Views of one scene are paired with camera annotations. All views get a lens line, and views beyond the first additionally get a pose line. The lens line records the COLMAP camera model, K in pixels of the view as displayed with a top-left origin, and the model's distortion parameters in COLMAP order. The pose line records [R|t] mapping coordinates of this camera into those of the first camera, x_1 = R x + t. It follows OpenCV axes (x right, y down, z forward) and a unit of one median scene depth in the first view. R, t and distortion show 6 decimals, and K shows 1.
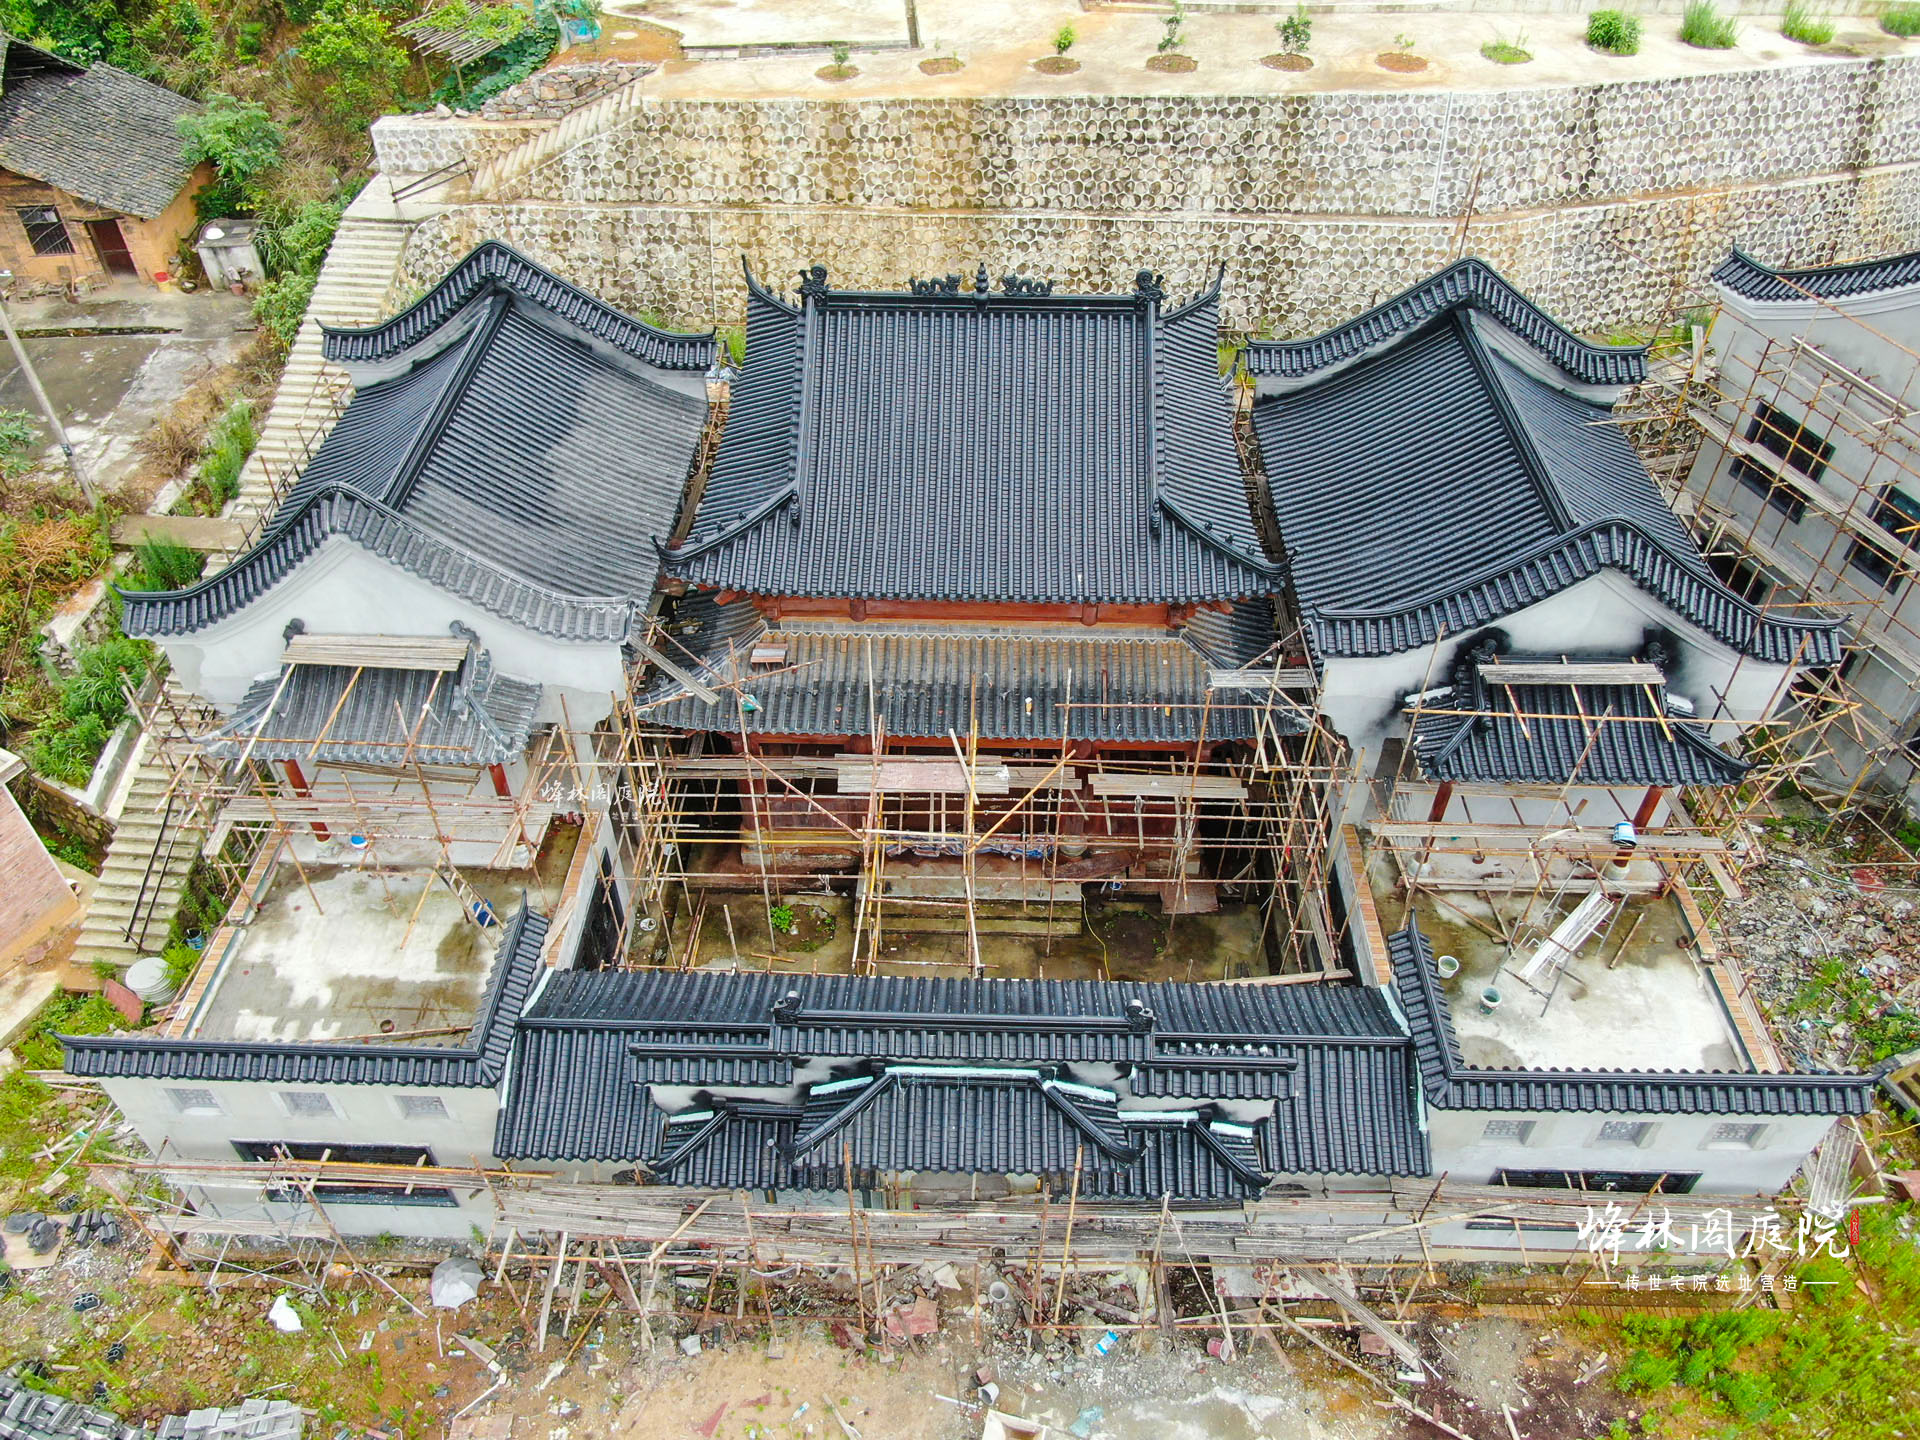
lens RADIAL K [[1378.0, 0, 953.0], [0, 1378.0, 716.0], [0, 0, 1]] dist [-0.009859, 0.004692]
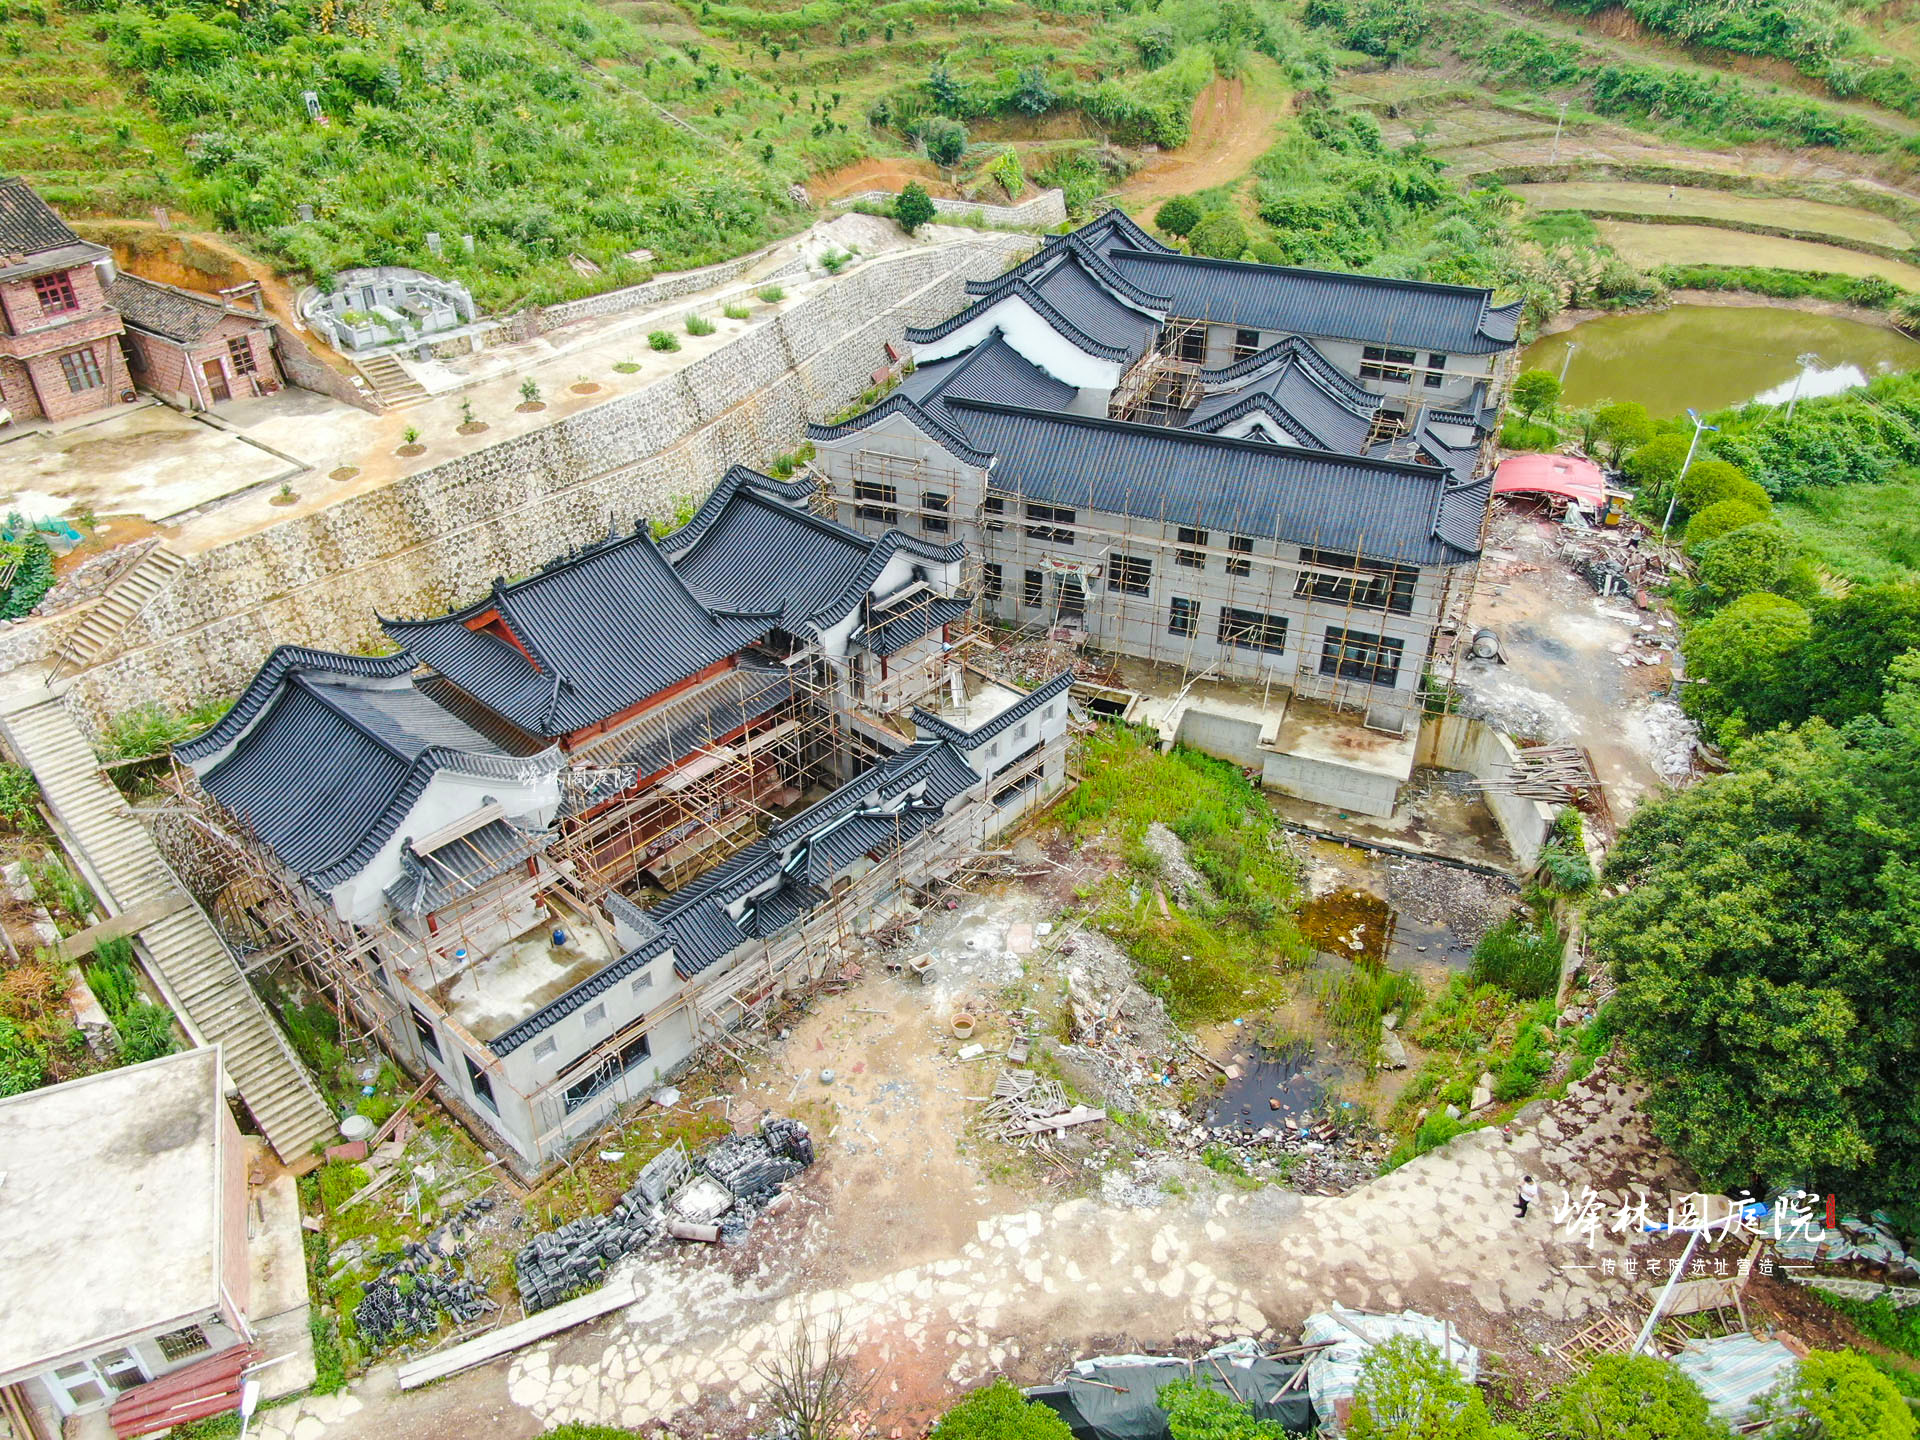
lens RADIAL K [[1378.0, 0, 953.0], [0, 1378.0, 716.0], [0, 0, 1]] dist [-0.009859, 0.004692]
pose [[0.652937, -0.431068, 0.622779, -0.871234], [0.519035, 0.853482, 0.046584, 0.067013], [-0.551612, 0.292828, 0.781010, -0.704086]]
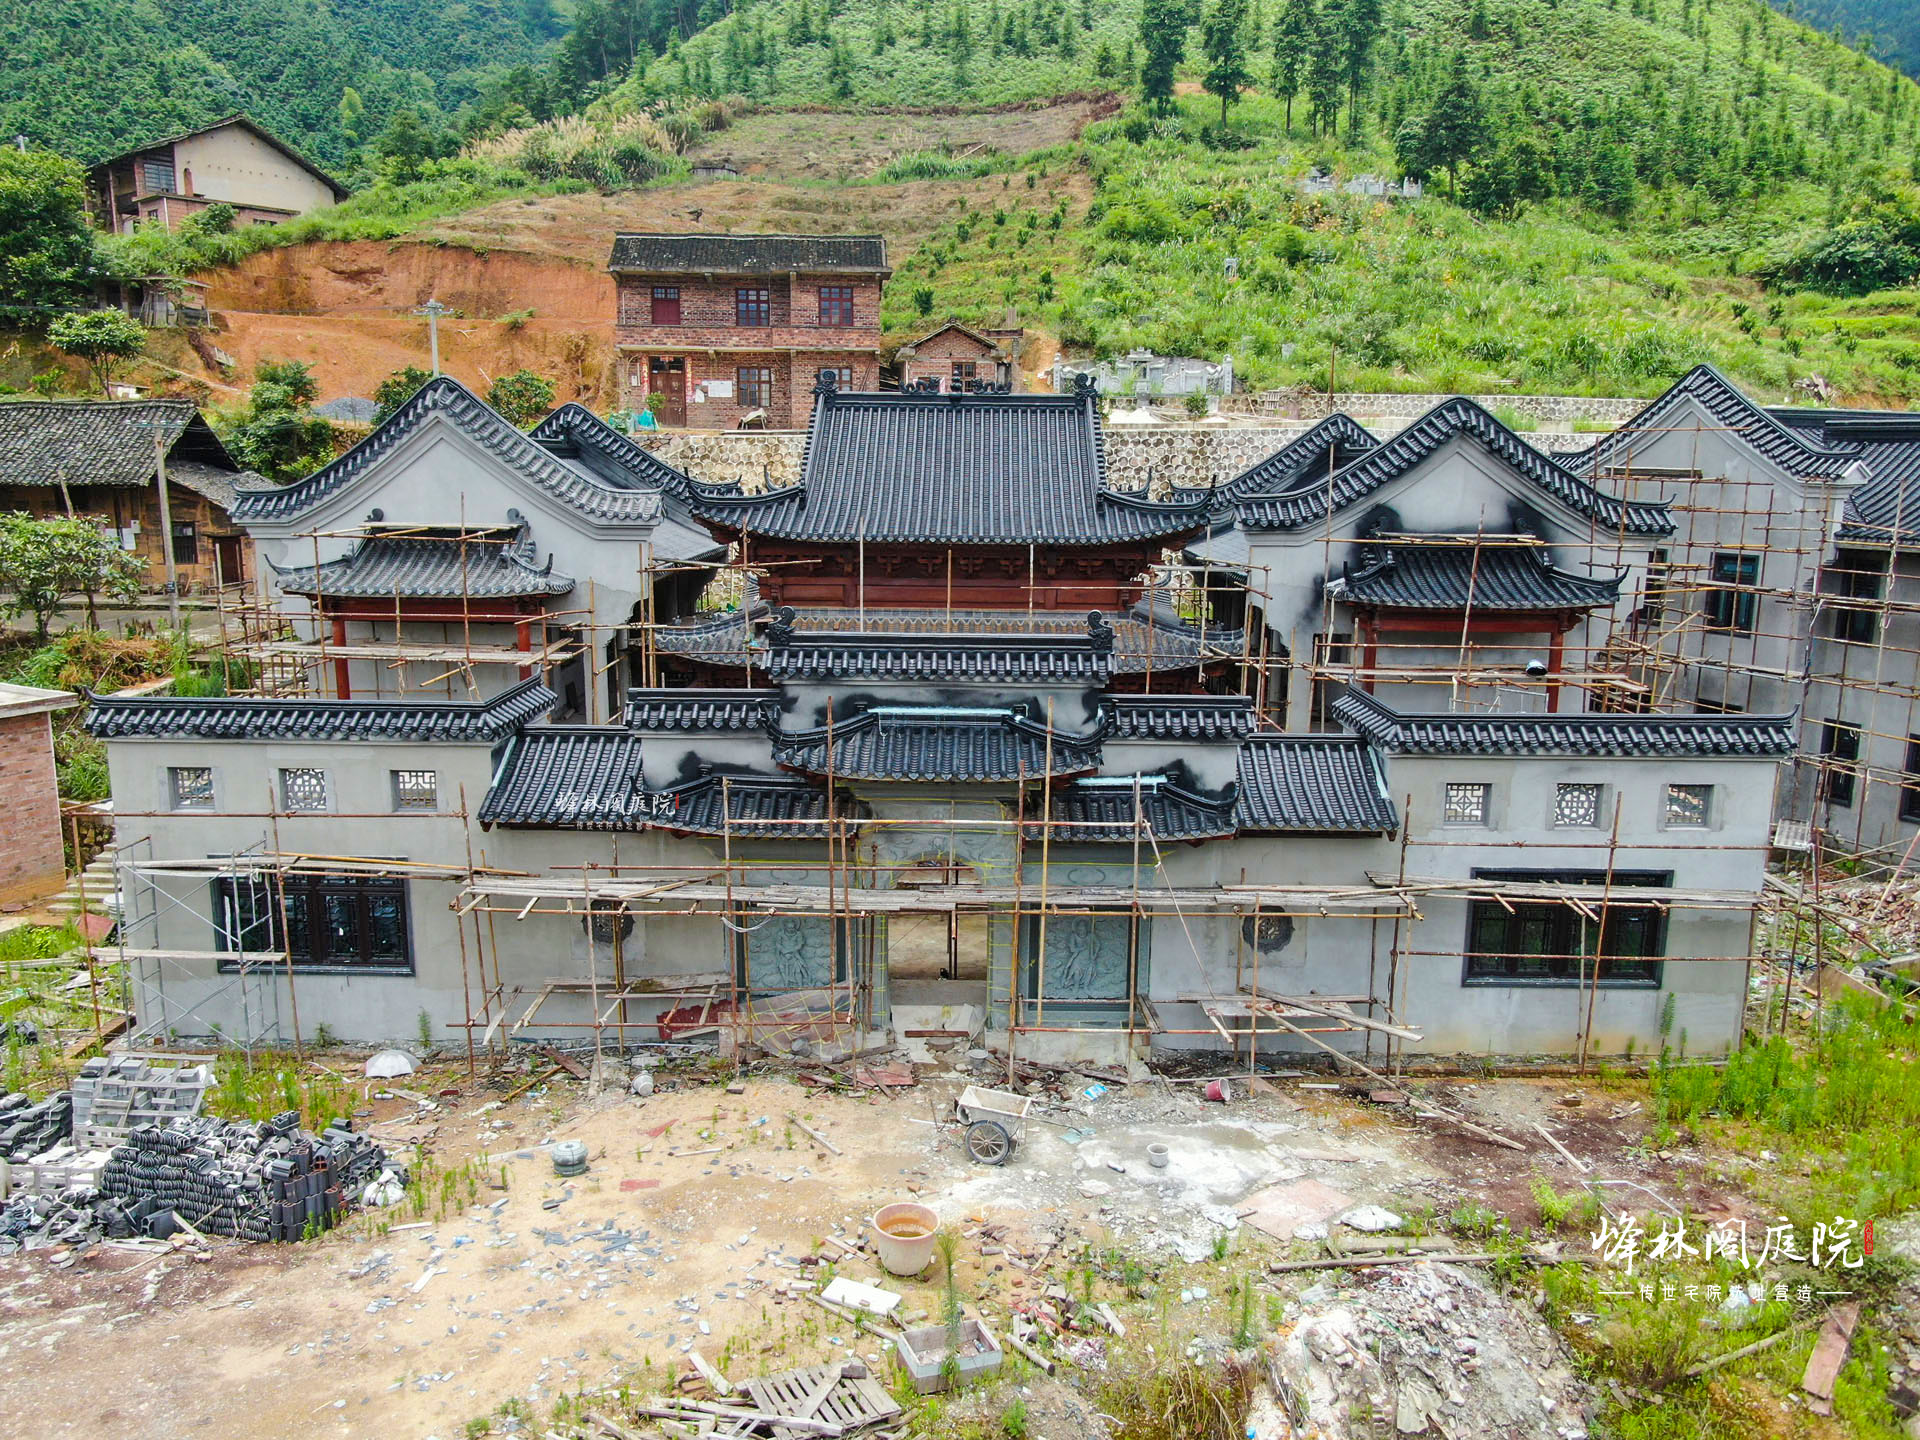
lens RADIAL K [[1378.0, 0, 953.0], [0, 1378.0, 716.0], [0, 0, 1]] dist [-0.009859, 0.004692]
pose [[0.999903, 0.003432, 0.013522, 0.001969], [0.004264, 0.847699, -0.530461, 0.581312], [-0.013283, 0.530467, 0.847602, 0.069003]]
